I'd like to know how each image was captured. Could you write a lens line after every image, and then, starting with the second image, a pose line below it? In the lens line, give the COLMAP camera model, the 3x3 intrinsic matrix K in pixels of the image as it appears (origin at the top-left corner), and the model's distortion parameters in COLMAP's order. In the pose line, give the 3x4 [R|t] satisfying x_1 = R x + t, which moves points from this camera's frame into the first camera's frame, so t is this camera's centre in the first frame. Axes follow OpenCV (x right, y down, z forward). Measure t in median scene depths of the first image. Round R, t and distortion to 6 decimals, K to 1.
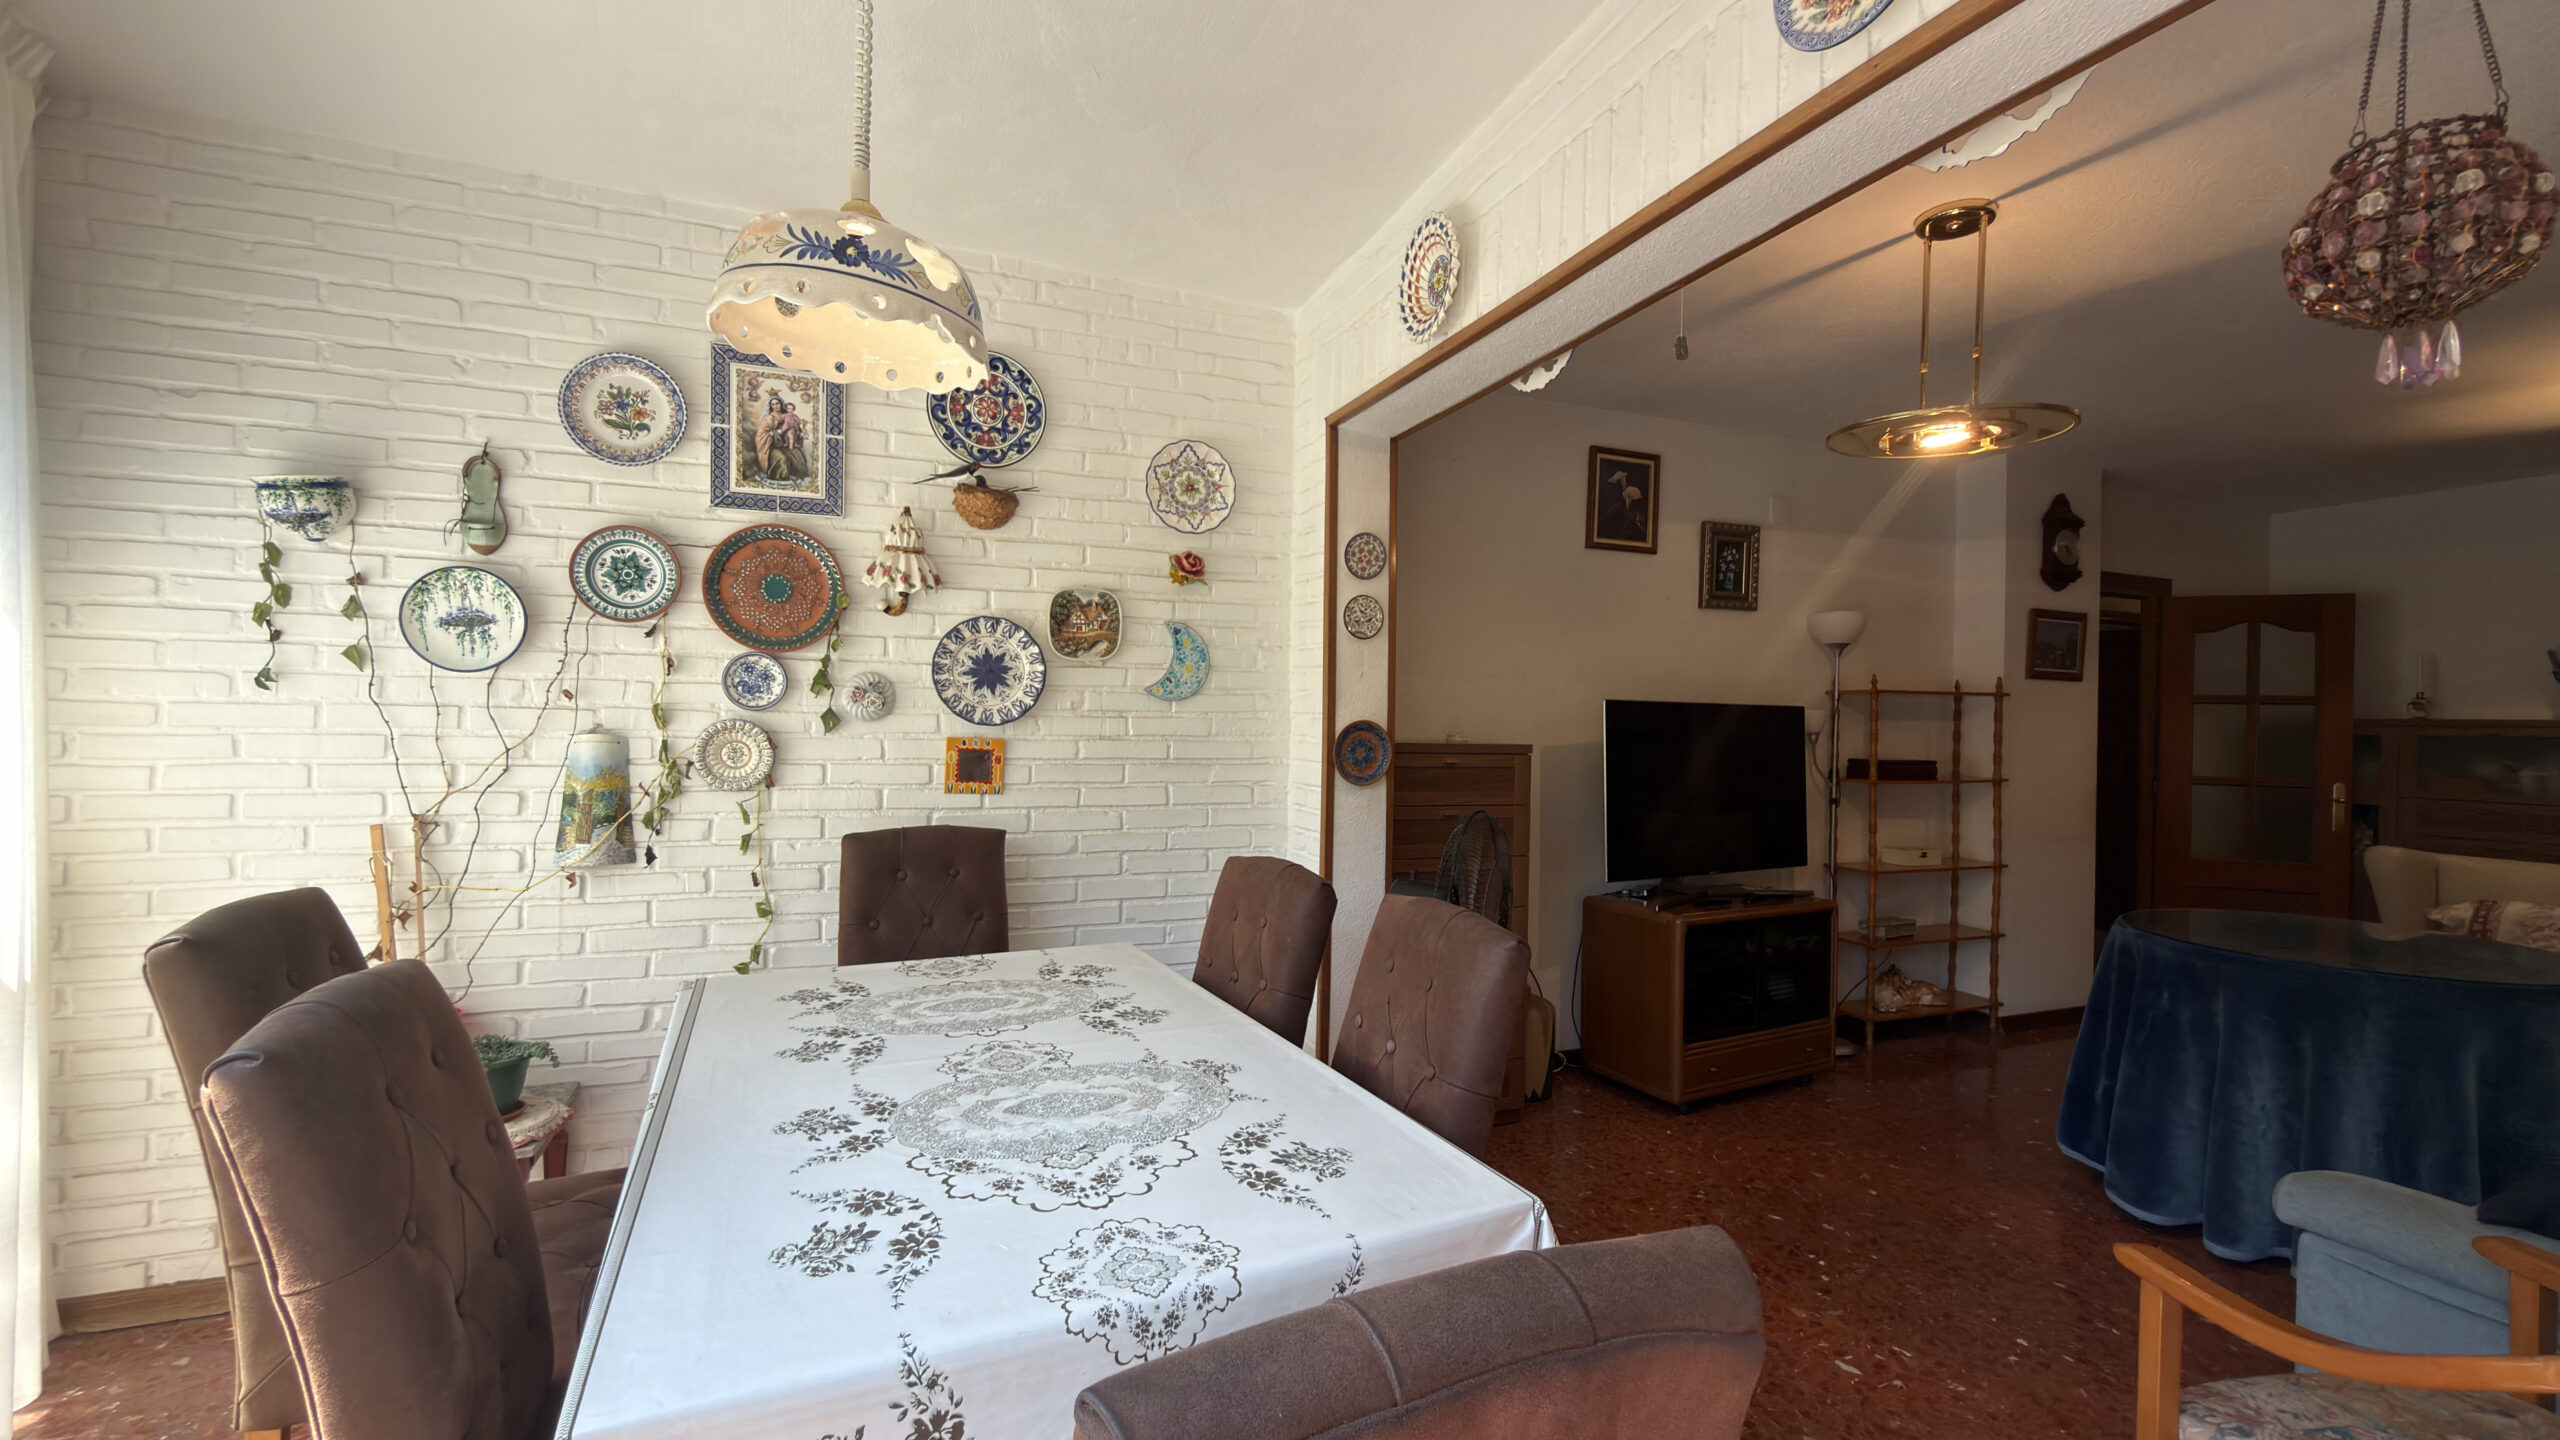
lens RADIAL K [[1032.5, 0, 1278.5], [0, 1032.5, 730.2], [0, 0, 1]] dist [0.003459, -0.000172]
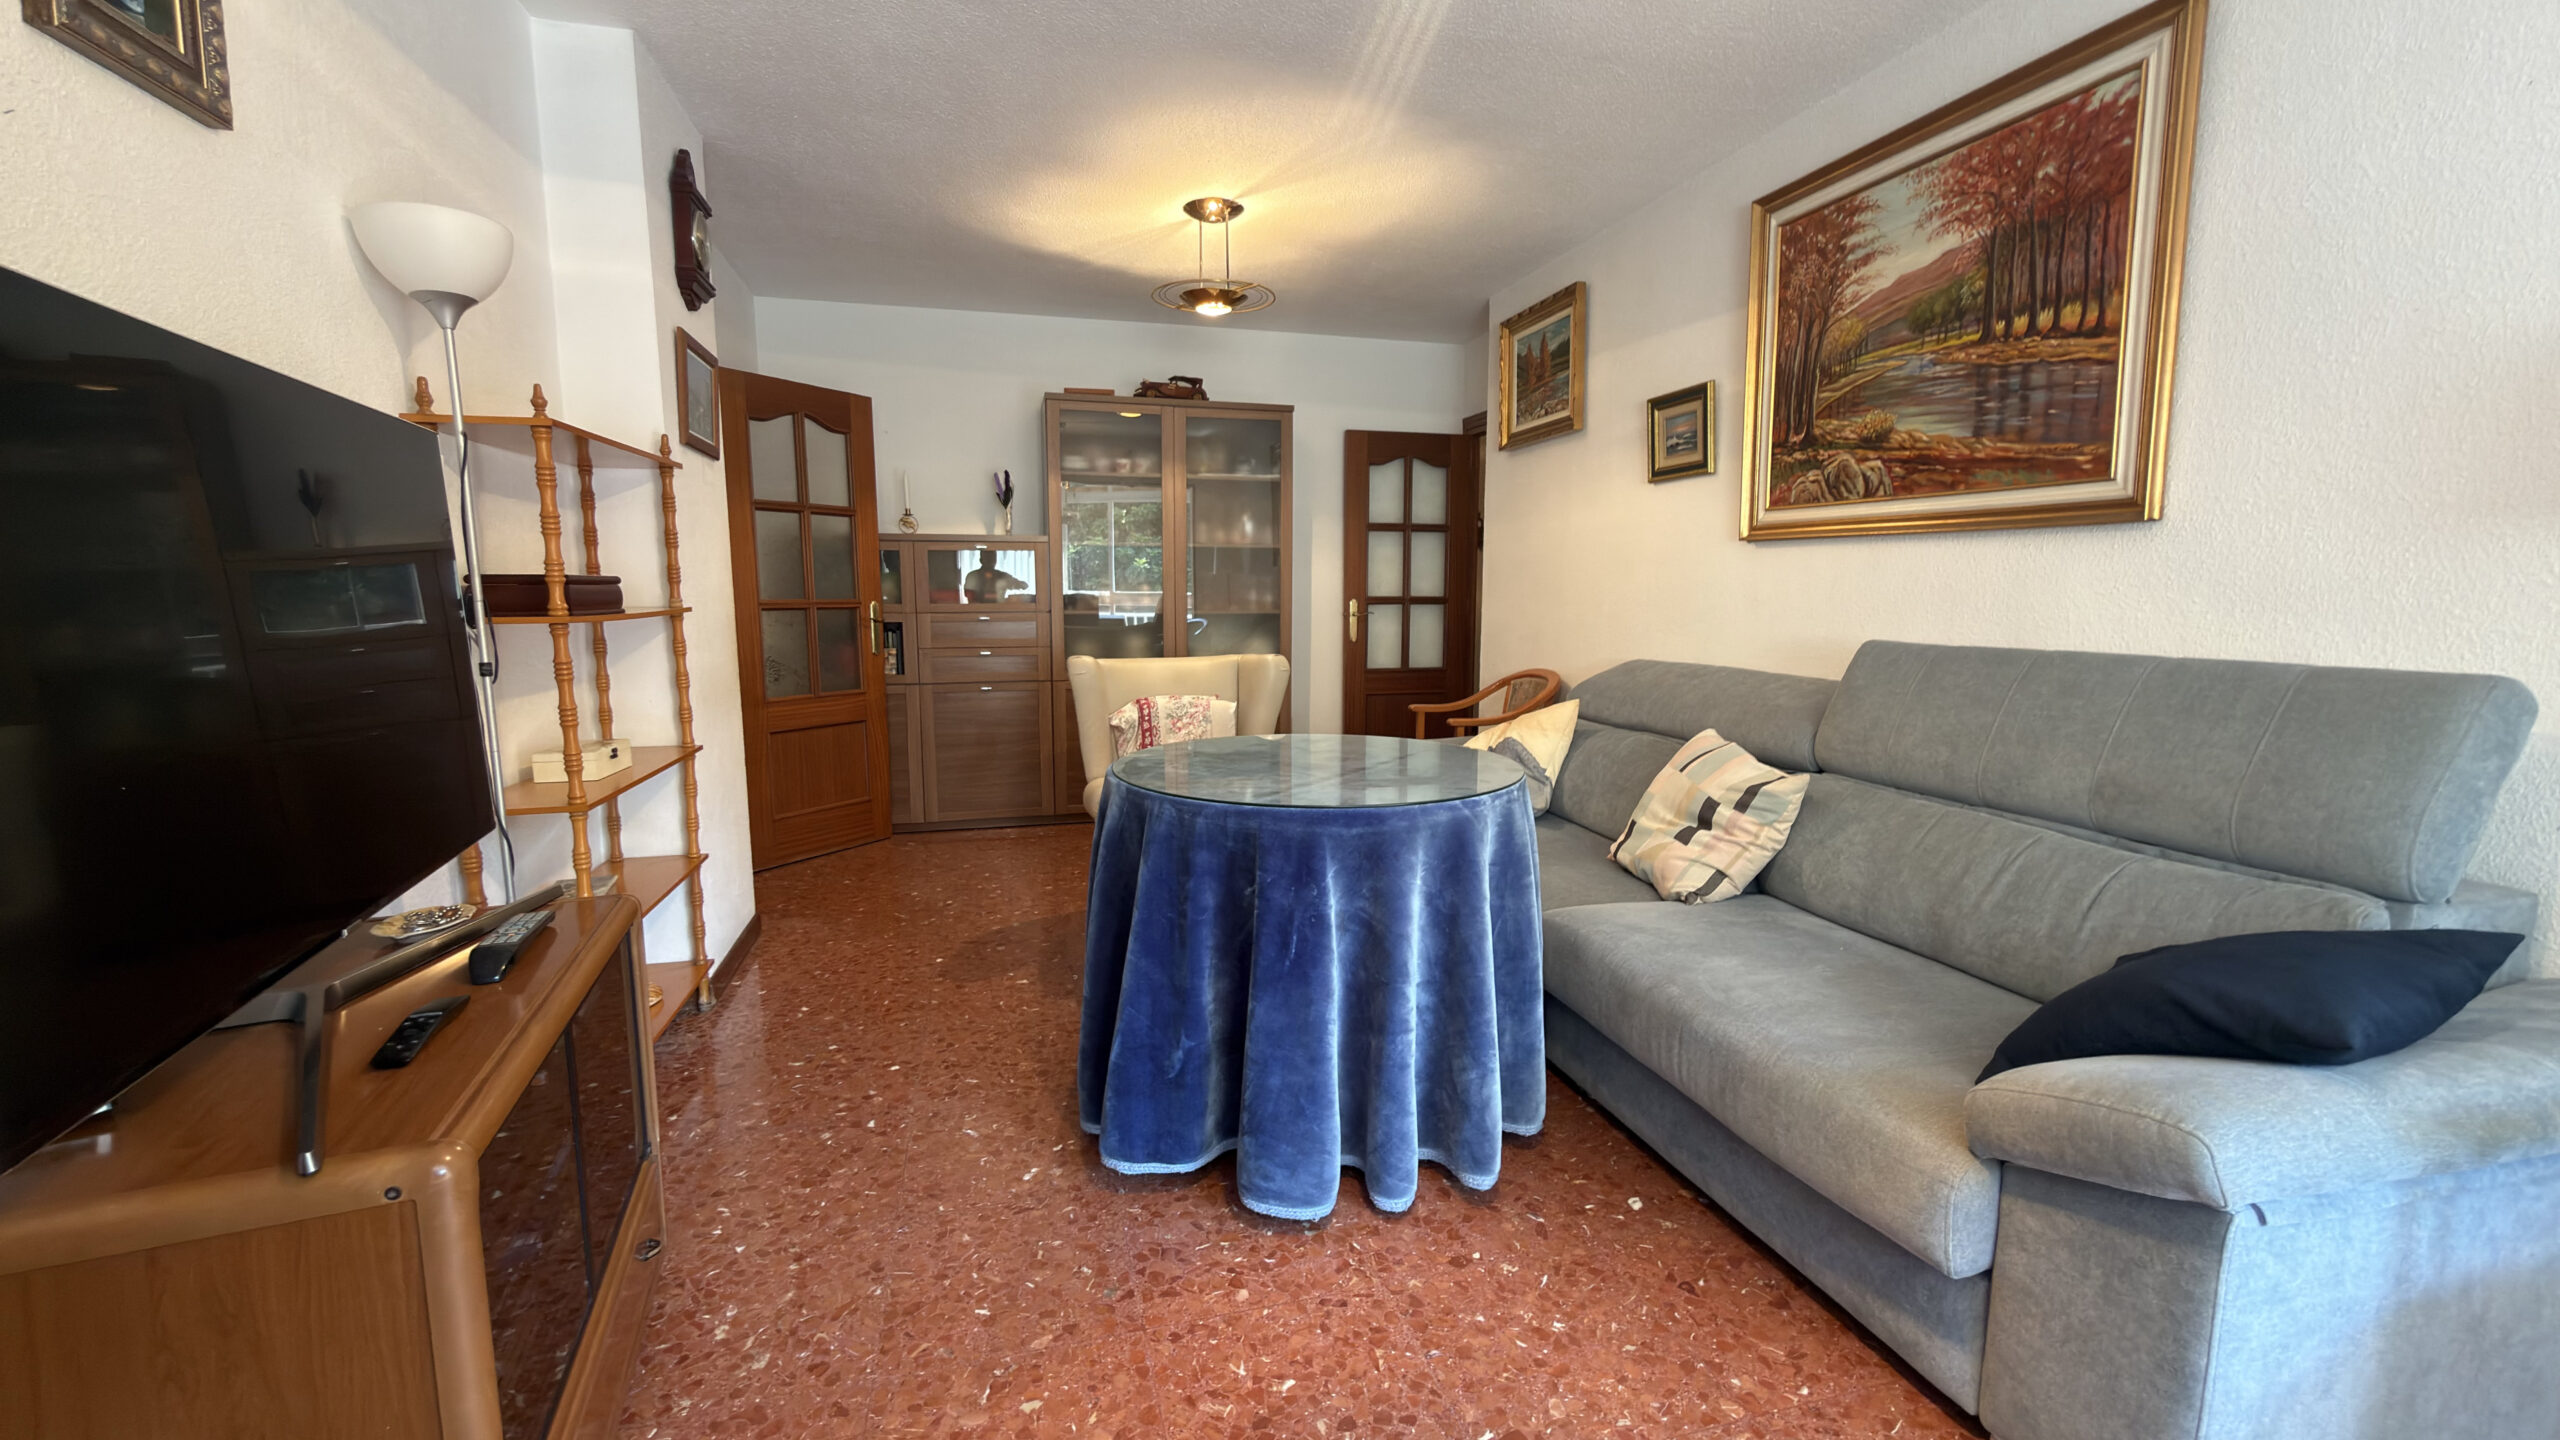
lens RADIAL K [[1032.5, 0, 1284.2], [0, 1032.5, 719.8], [0, 0, 1]] dist [0.003459, -0.000172]
pose [[0.105552, -0.147753, 0.983376, 0.217115], [0.015582, 0.989024, 0.146929, 0.047219], [-0.994292, -0.000186, 0.106696, 0.972766]]
